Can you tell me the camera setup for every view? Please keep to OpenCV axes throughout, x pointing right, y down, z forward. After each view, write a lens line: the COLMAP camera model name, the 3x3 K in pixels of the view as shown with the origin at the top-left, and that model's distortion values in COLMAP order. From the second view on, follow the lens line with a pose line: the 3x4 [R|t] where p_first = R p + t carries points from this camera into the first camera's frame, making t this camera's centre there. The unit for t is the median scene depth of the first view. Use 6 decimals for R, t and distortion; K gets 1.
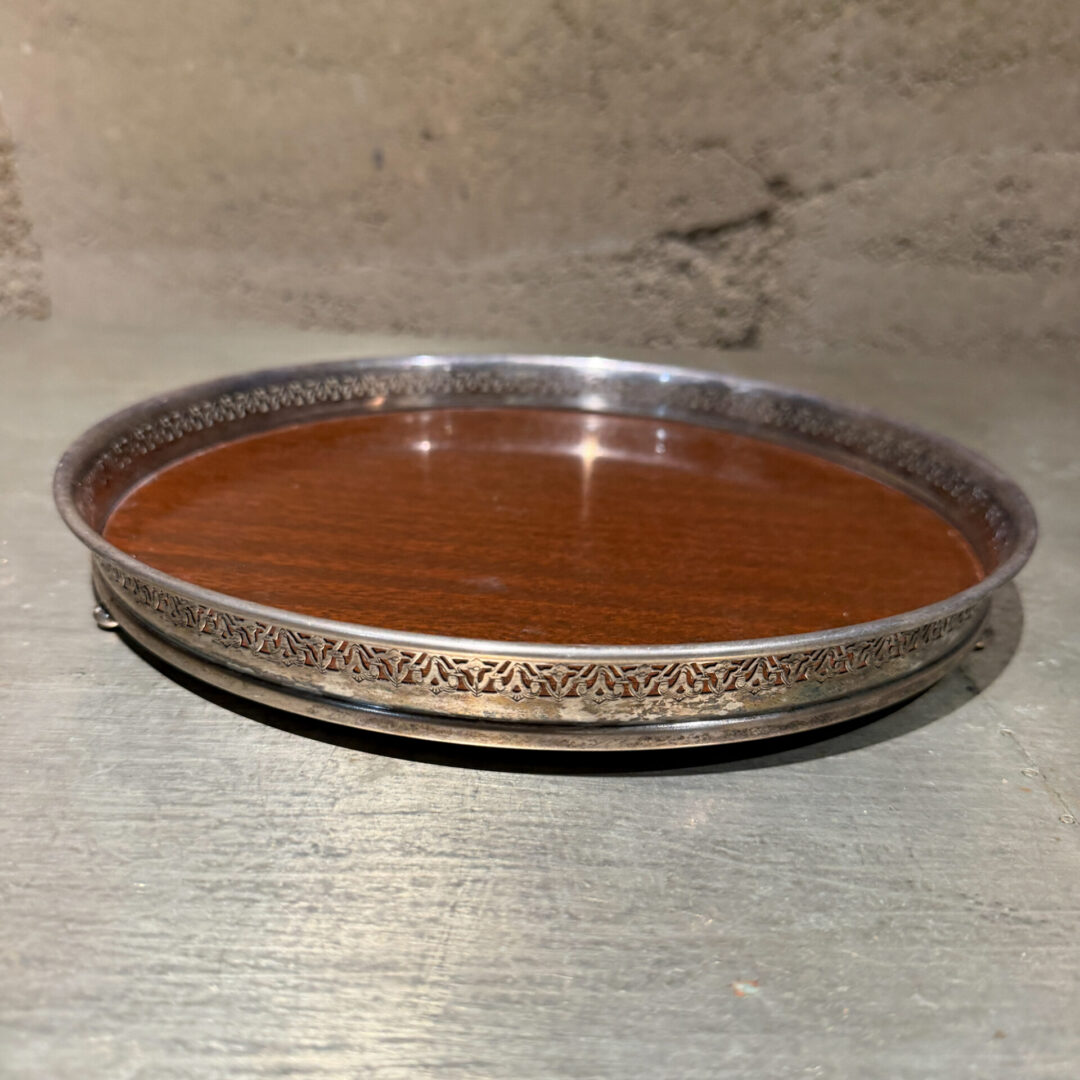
lens RADIAL K [[1084.2, 0, 536.9], [0, 1084.2, 543.4], [0, 0, 1]] dist [-0.026170, 0.000000]
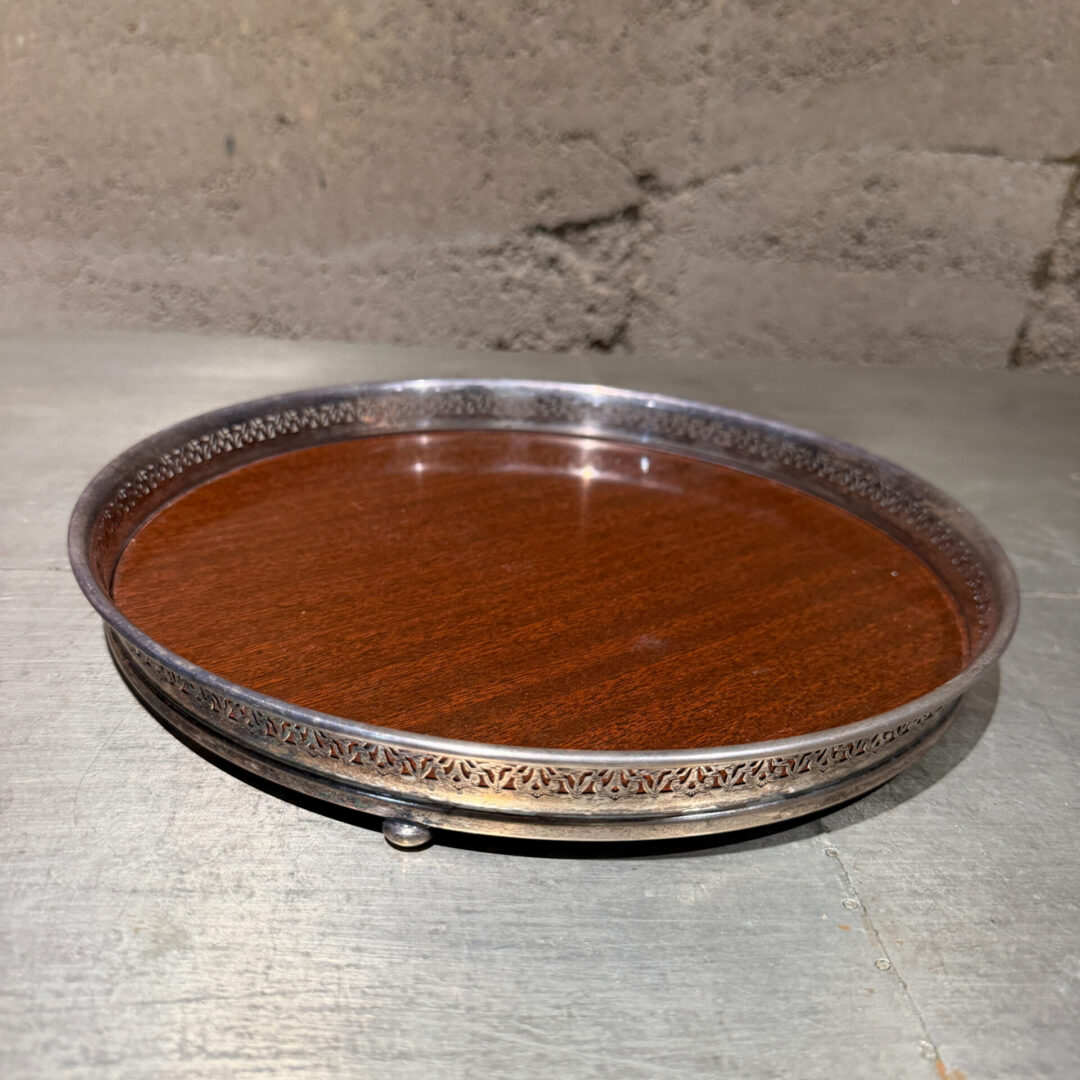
lens RADIAL K [[1084.2, 0, 531.9], [0, 1084.2, 543.1], [0, 0, 1]] dist [-0.026170, 0.000000]
pose [[0.995603, -0.012830, 0.092788, 0.090576], [0.008402, 0.998814, 0.047950, -0.184638], [-0.093293, -0.046959, 0.994531, 0.070583]]
